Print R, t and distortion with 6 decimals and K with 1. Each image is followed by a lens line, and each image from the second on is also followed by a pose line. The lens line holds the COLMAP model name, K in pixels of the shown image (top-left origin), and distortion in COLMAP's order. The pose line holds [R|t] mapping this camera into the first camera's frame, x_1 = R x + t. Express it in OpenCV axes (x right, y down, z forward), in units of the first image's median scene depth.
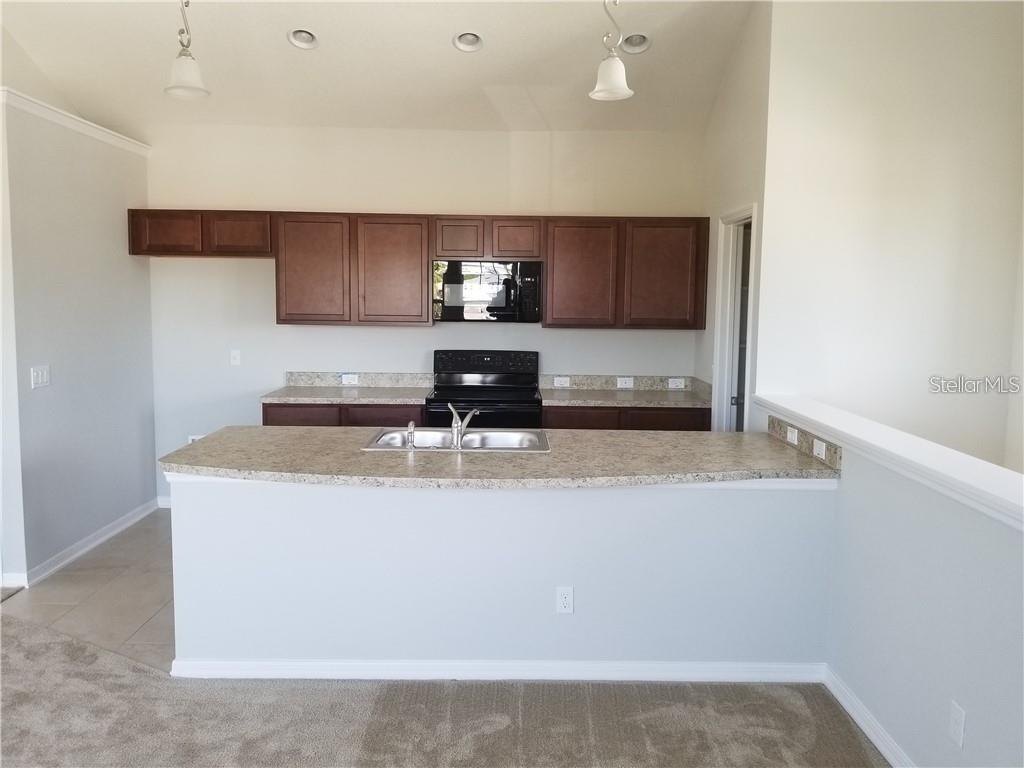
lens RADIAL K [[824.4, 0, 512.0], [0, 824.4, 384.0], [0, 0, 1]] dist [-0.008341, -0.005758]
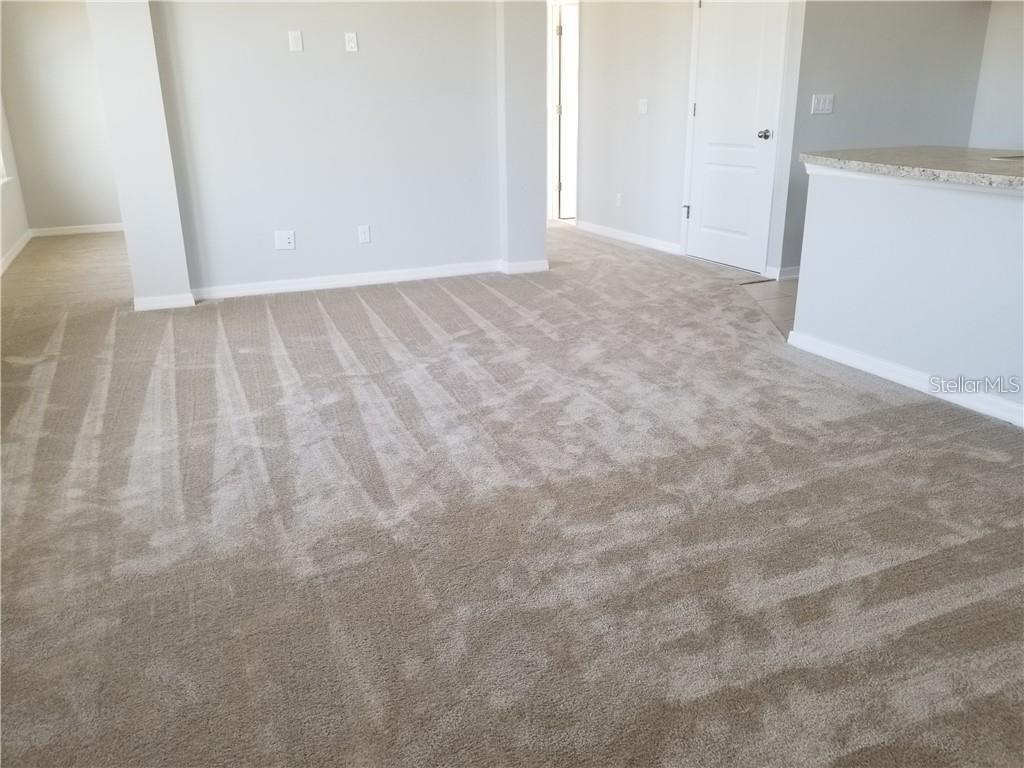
lens RADIAL K [[824.4, 0, 512.0], [0, 824.4, 384.0], [0, 0, 1]] dist [-0.008341, -0.005758]
pose [[0.417007, 0.280625, -0.864497, 0.504304], [-0.080881, 0.958827, 0.272231, 0.126295], [0.905297, -0.043601, 0.422535, 0.136439]]
